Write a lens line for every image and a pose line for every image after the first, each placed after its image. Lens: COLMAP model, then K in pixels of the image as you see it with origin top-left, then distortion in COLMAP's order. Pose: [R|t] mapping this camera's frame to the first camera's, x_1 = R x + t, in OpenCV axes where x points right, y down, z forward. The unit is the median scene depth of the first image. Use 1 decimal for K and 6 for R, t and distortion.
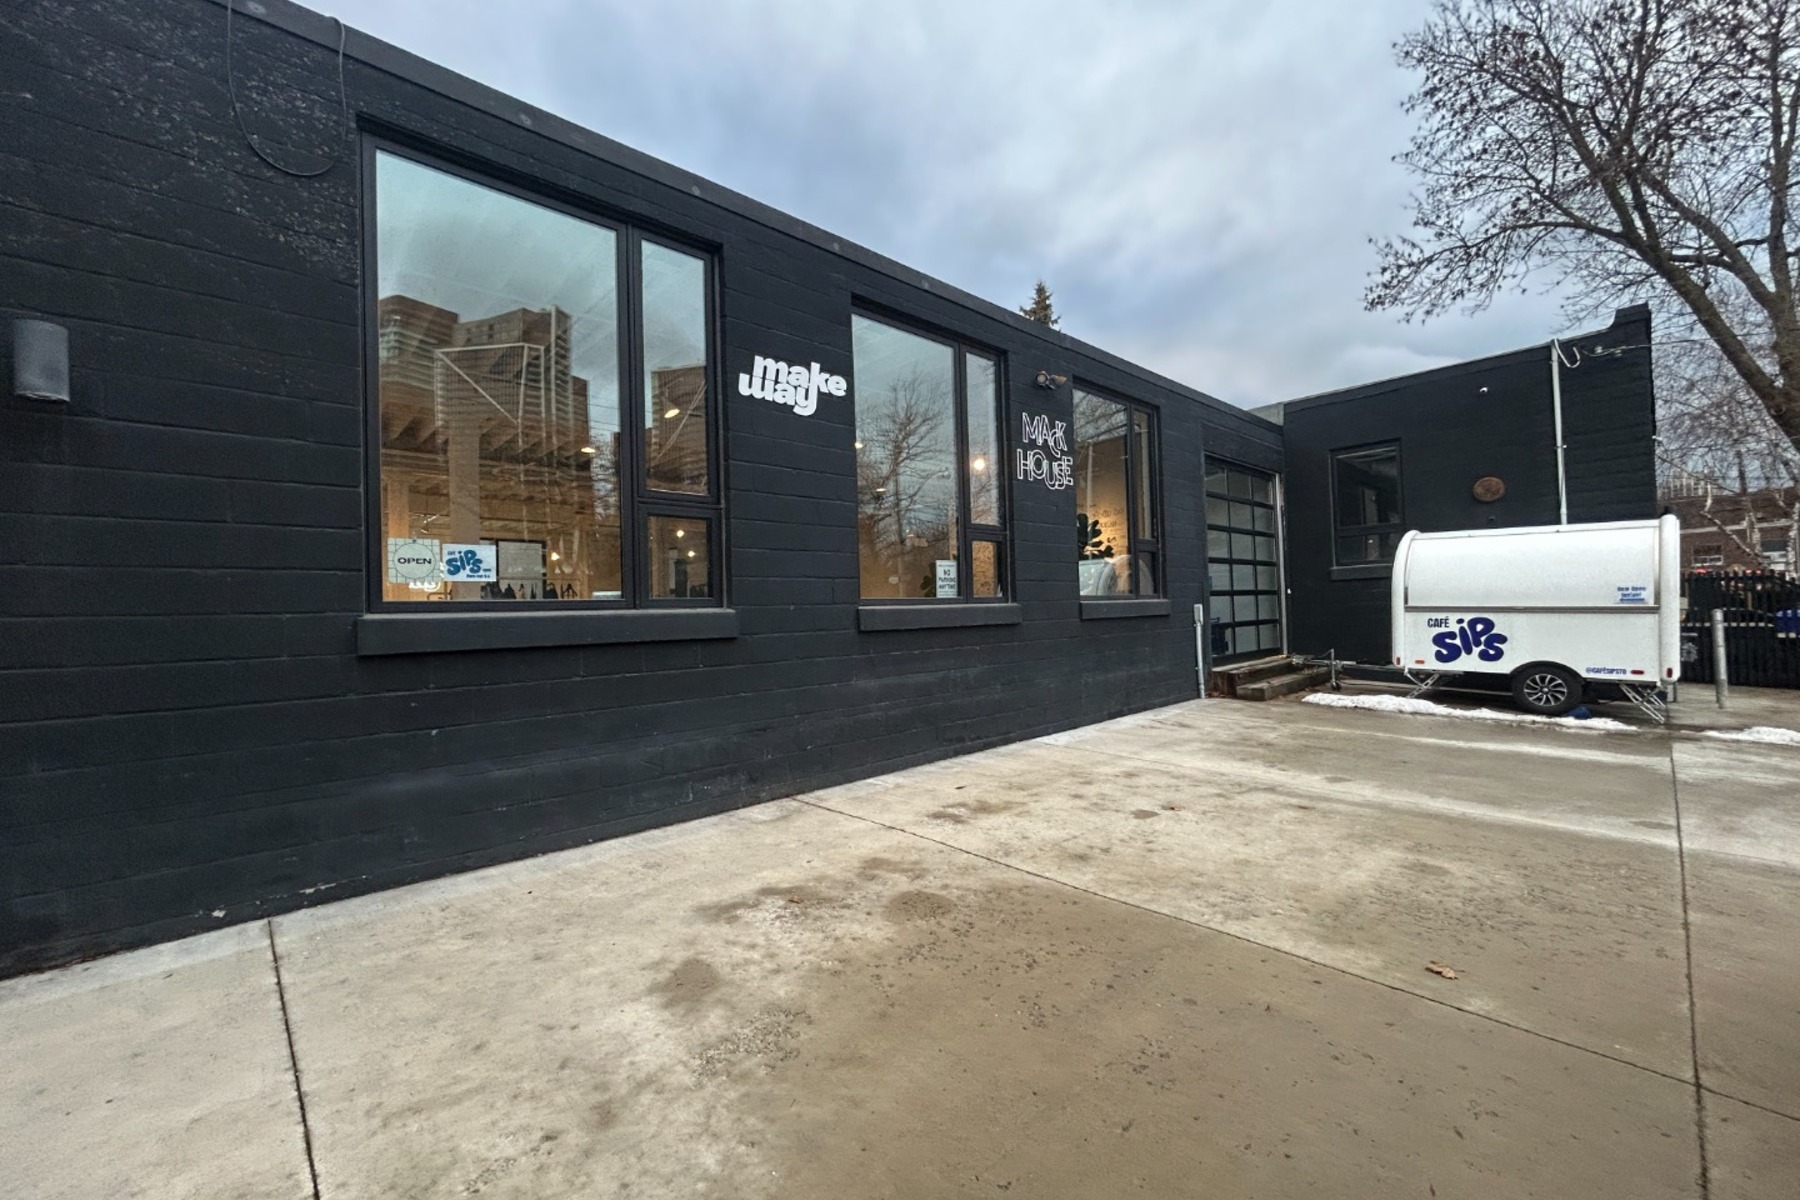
lens RADIAL K [[722.7, 0, 906.3], [0, 722.7, 593.3], [0, 0, 1]] dist [-0.001465, -0.000061]
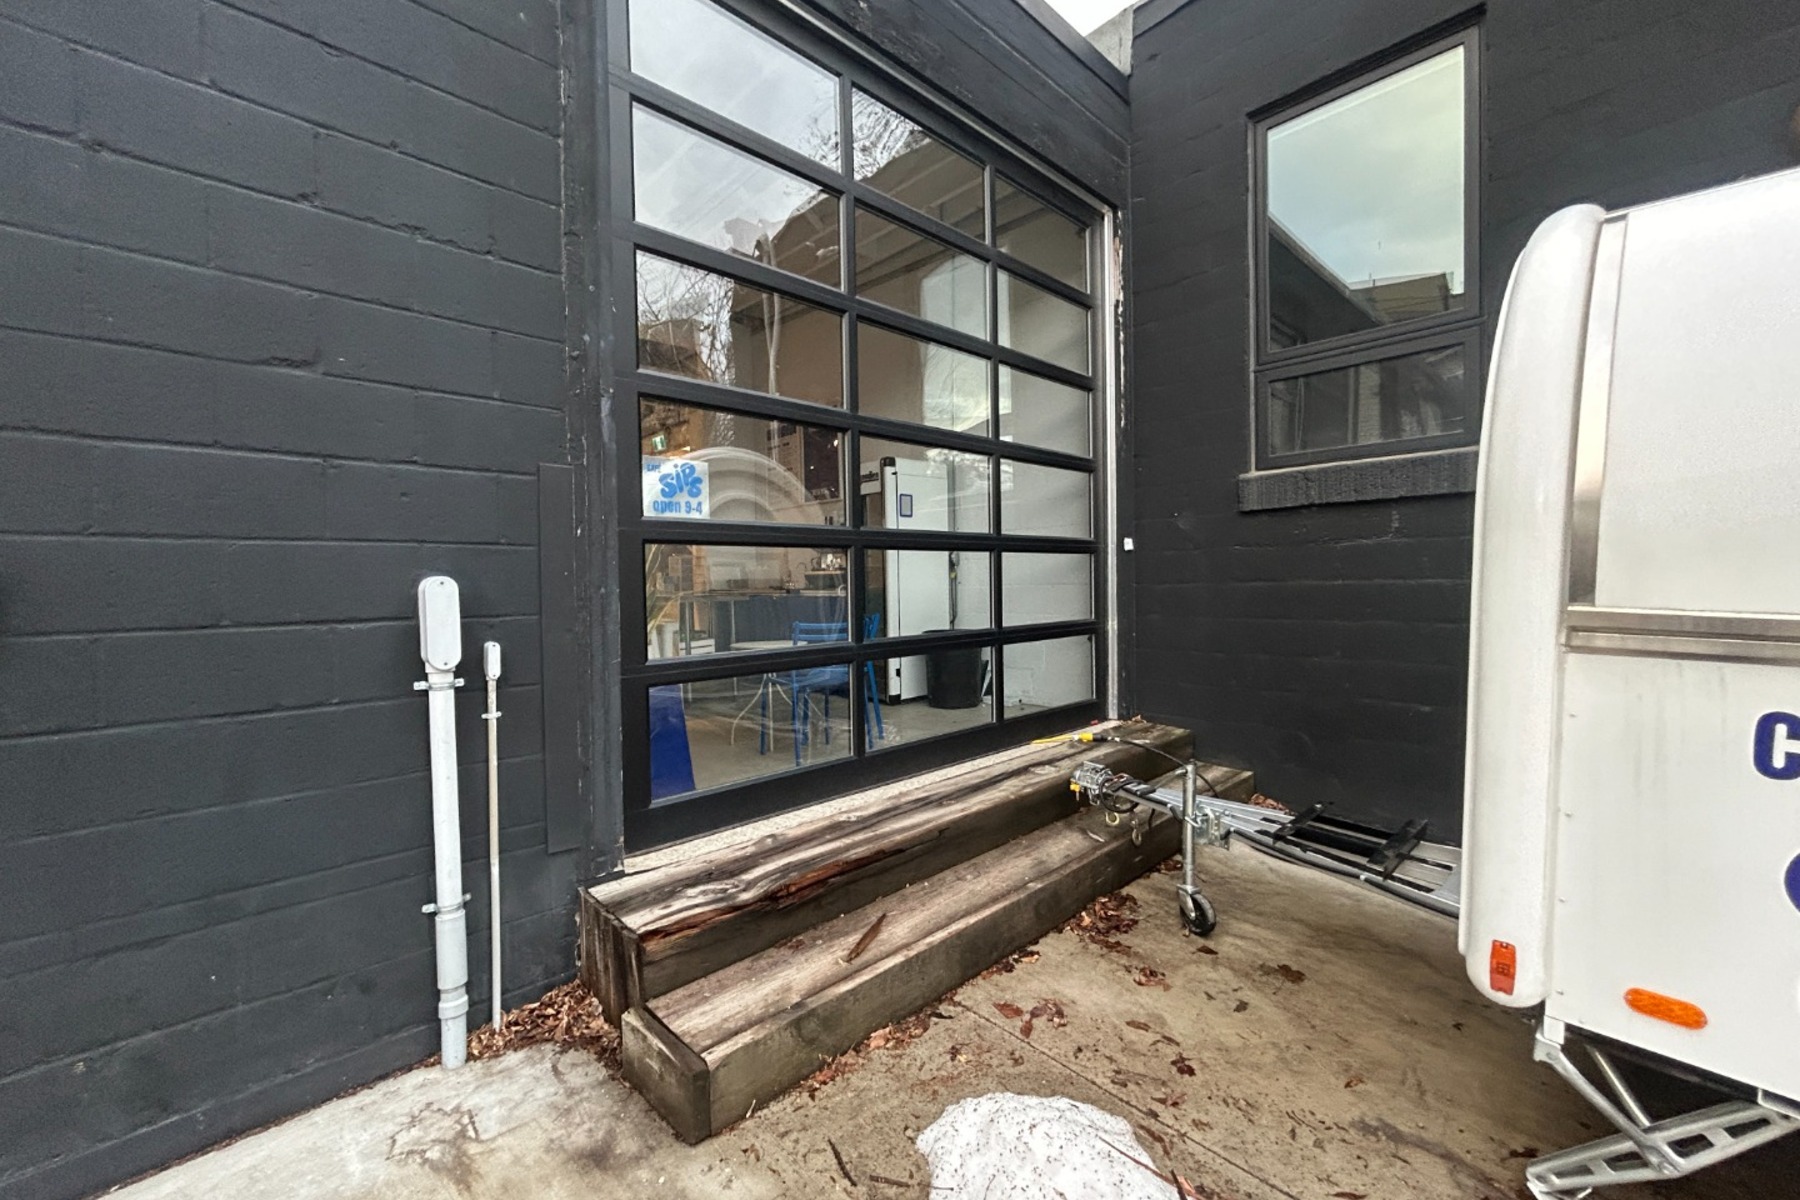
lens RADIAL K [[722.7, 0, 898.8], [0, 722.7, 603.8], [0, 0, 1]] dist [-0.001465, -0.000061]
pose [[0.999859, 0.016663, -0.001933, 0.773449], [-0.016523, 0.998186, 0.057891, 0.013816], [0.002894, -0.057851, 0.998321, 1.190806]]
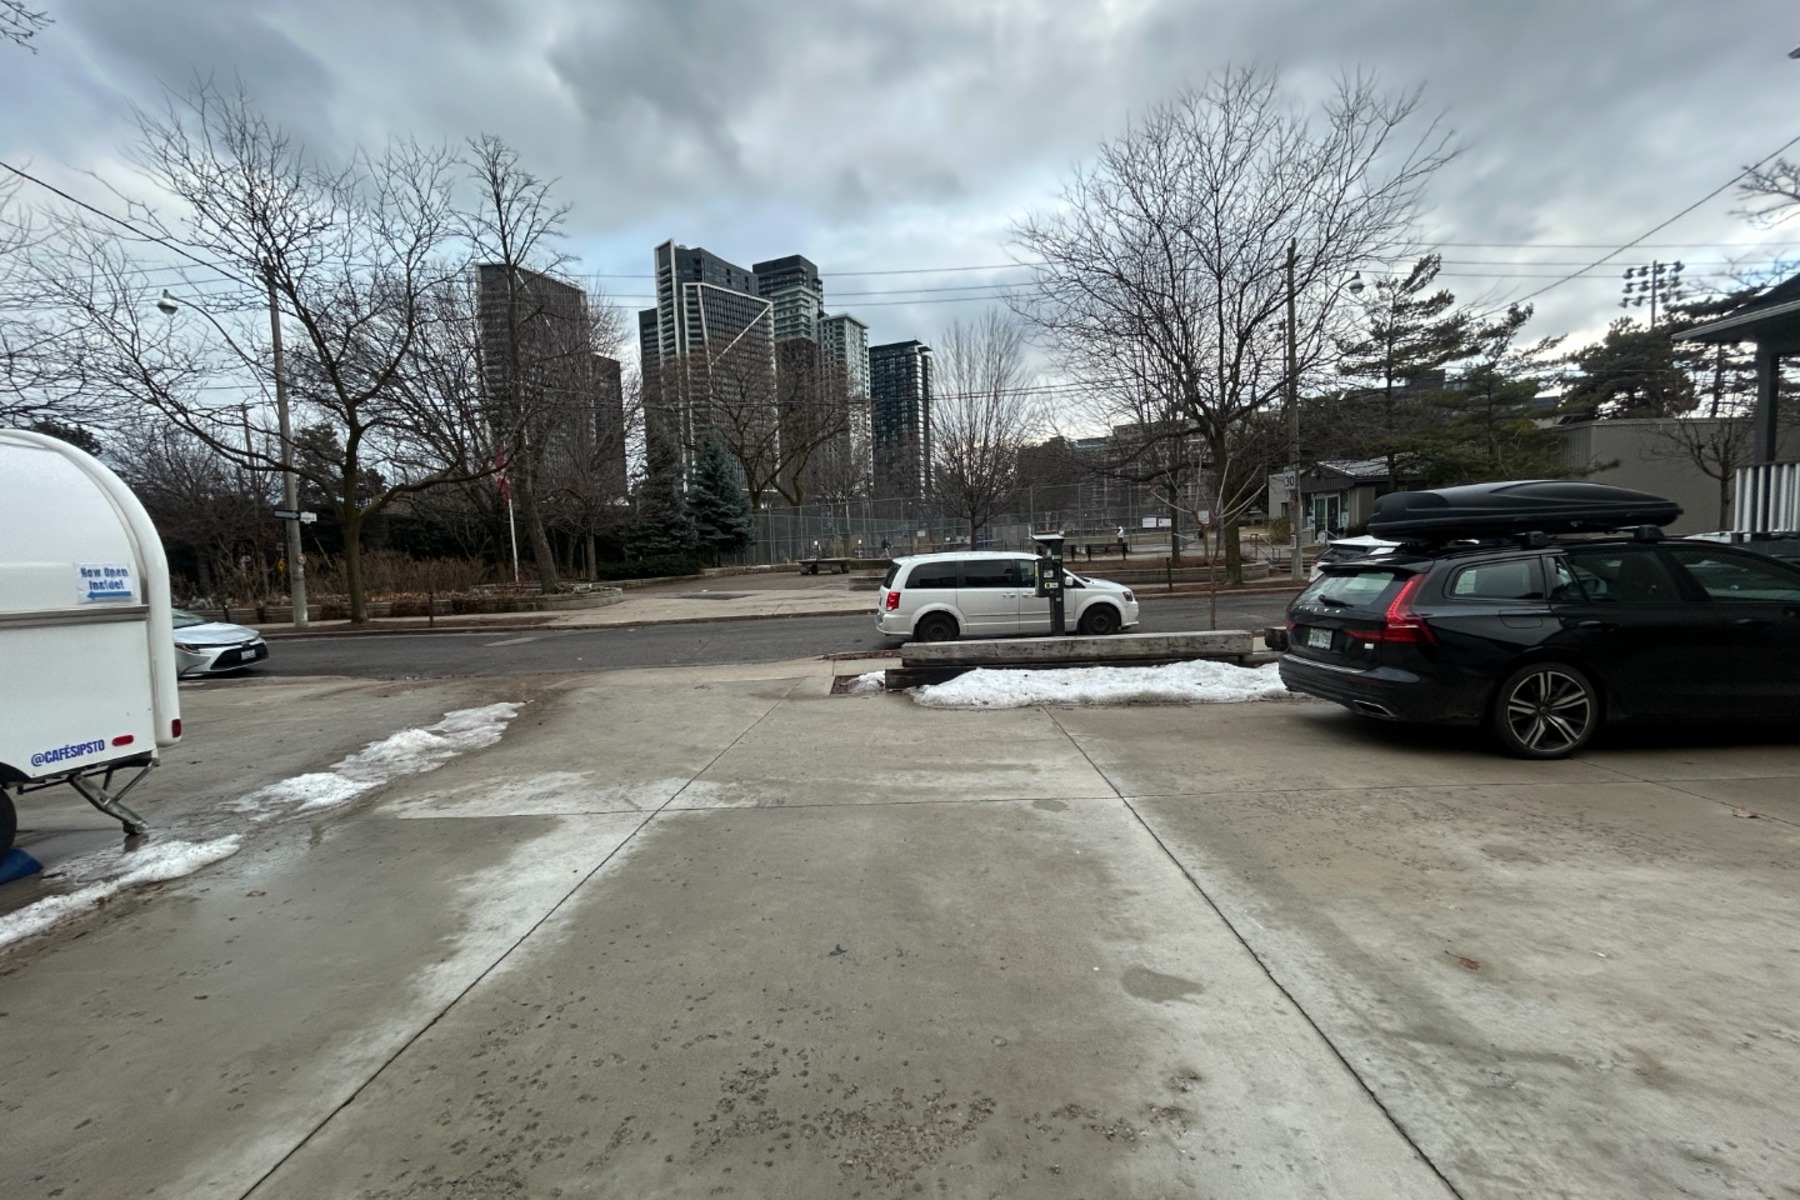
lens RADIAL K [[722.7, 0, 898.4], [0, 722.7, 599.2], [0, 0, 1]] dist [-0.001465, -0.000061]
pose [[-0.697765, 0.000584, 0.716326, 0.331725], [0.035539, 0.998796, 0.033803, 0.016845], [-0.715445, 0.049044, -0.696946, 1.122865]]
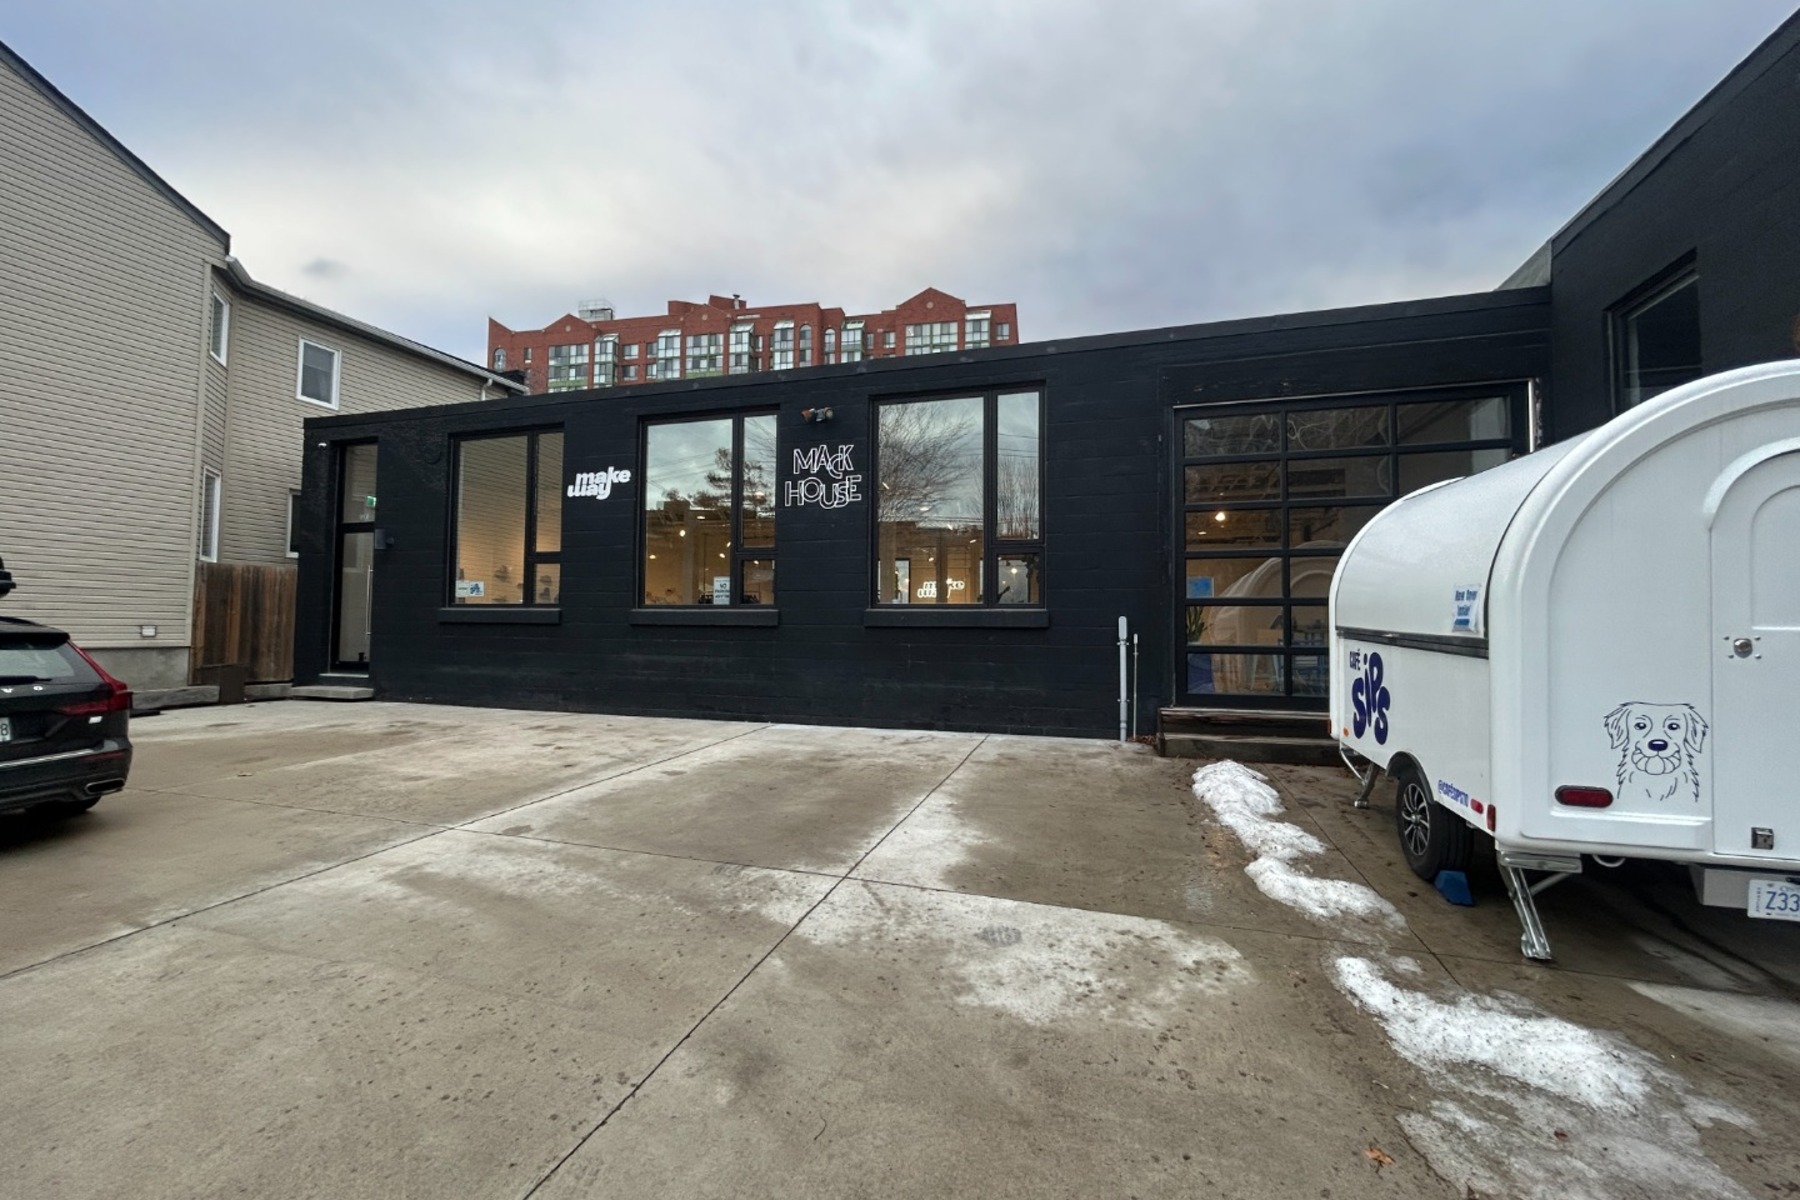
lens RADIAL K [[722.7, 0, 905.3], [0, 722.7, 592.6], [0, 0, 1]] dist [-0.001465, -0.000061]
pose [[0.493688, -0.007306, -0.869608, 1.402716], [-0.000871, 0.999960, -0.008895, -0.004273], [0.869639, 0.005149, 0.493662, 0.623766]]
